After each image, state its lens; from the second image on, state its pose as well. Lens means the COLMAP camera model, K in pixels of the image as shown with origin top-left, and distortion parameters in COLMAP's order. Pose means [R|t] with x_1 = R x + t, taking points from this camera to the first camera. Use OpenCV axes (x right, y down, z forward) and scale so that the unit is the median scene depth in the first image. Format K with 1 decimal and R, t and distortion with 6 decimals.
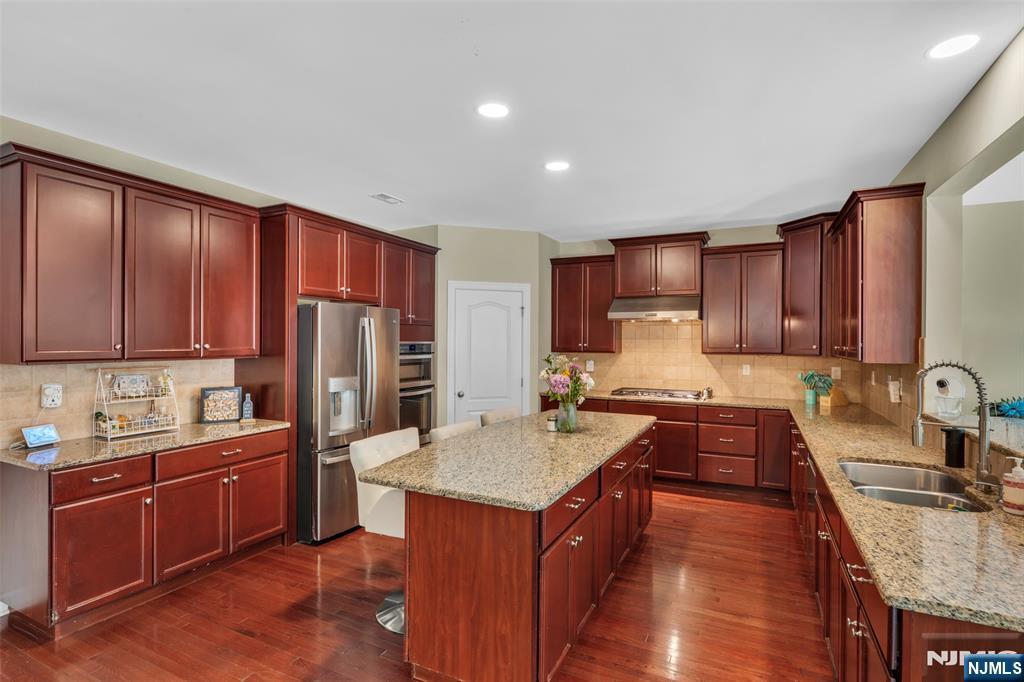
lens RADIAL K [[501.3, 0, 512.0], [0, 501.3, 341.0], [0, 0, 1]] dist [0.001594, 0.000136]
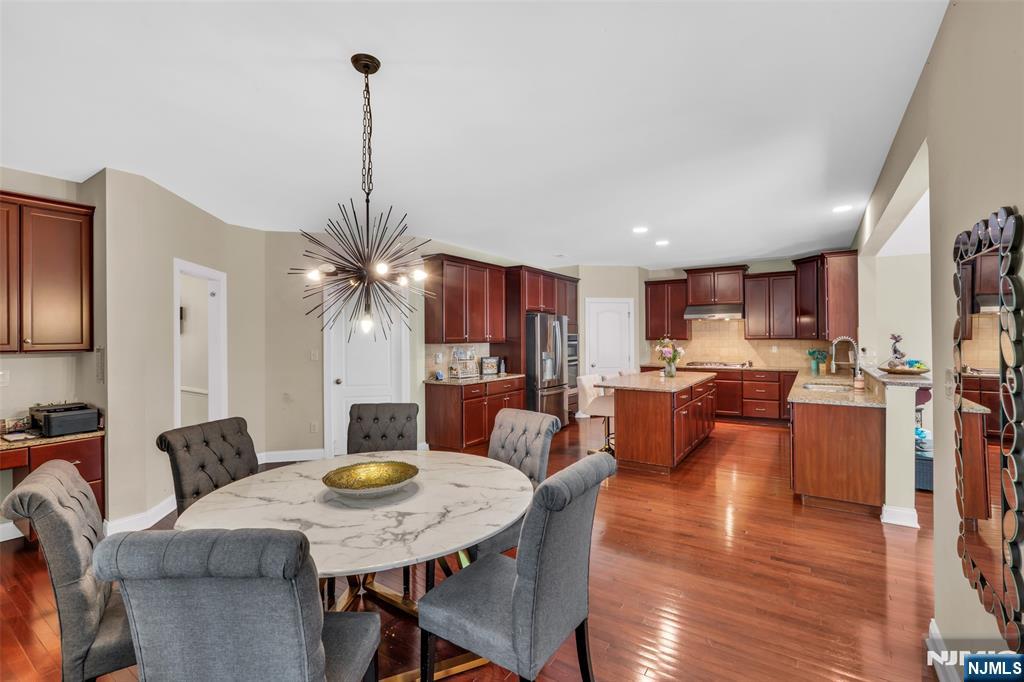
lens RADIAL K [[455.9, 0, 513.5], [0, 455.9, 334.0], [0, 0, 1]] dist [-0.000437, -0.000086]
pose [[0.991571, -0.012786, -0.128933, -0.180023], [0.011928, 0.999901, -0.007421, 0.010480], [0.129015, 0.005821, 0.991626, -0.581578]]
